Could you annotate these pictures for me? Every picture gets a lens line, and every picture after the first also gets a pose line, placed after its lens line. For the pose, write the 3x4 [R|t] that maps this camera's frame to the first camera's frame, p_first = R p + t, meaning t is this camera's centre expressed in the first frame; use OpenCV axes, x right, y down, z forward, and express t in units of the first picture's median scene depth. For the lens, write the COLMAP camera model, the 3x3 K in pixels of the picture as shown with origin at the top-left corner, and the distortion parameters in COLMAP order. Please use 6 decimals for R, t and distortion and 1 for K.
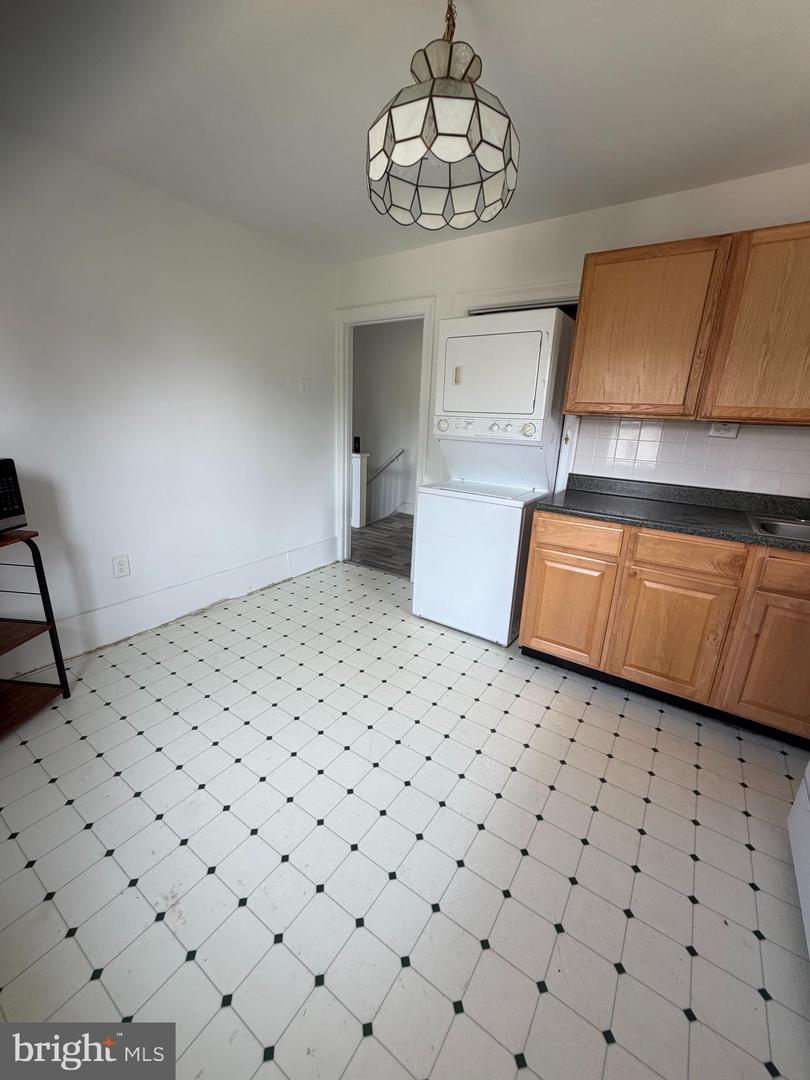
lens RADIAL K [[427.8, 0, 408.2], [0, 427.8, 539.8], [0, 0, 1]] dist [0.001056, -0.000029]
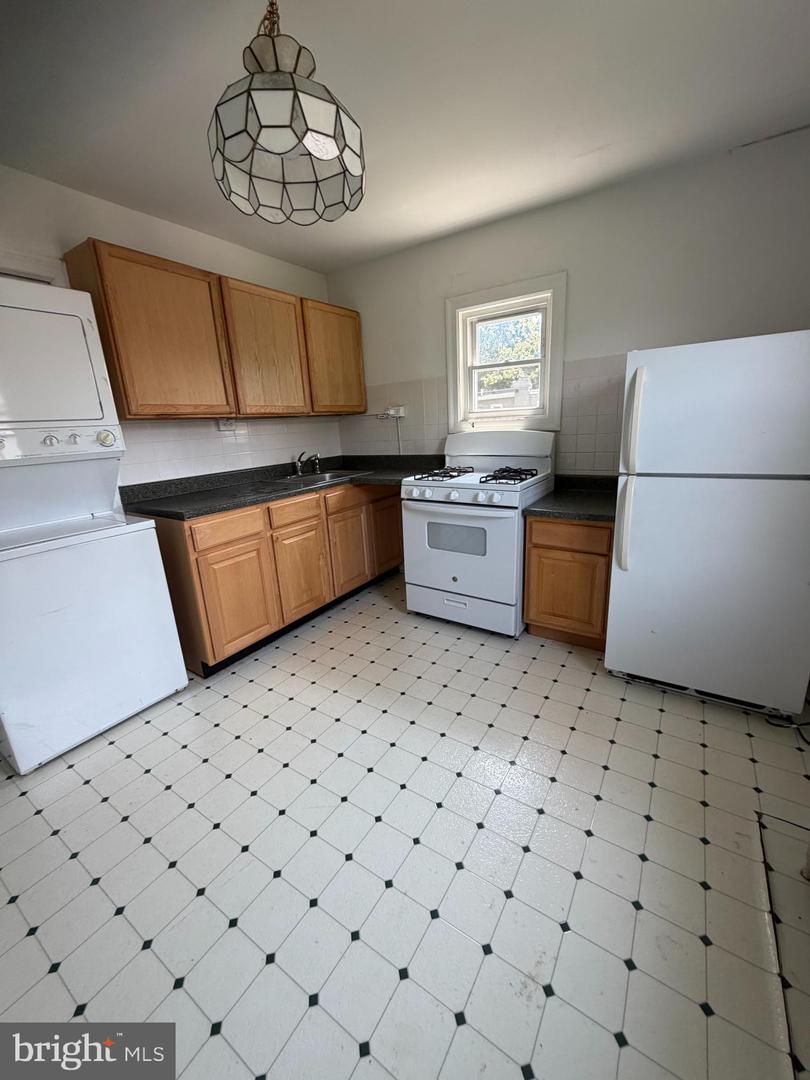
lens RADIAL K [[427.8, 0, 408.5], [0, 427.8, 536.0], [0, 0, 1]] dist [0.001056, -0.000029]
pose [[-0.021633, -0.298400, 0.954196, -0.652550], [0.330591, 0.898595, 0.288507, -0.157991], [-0.943526, 0.321690, 0.079208, 0.528318]]
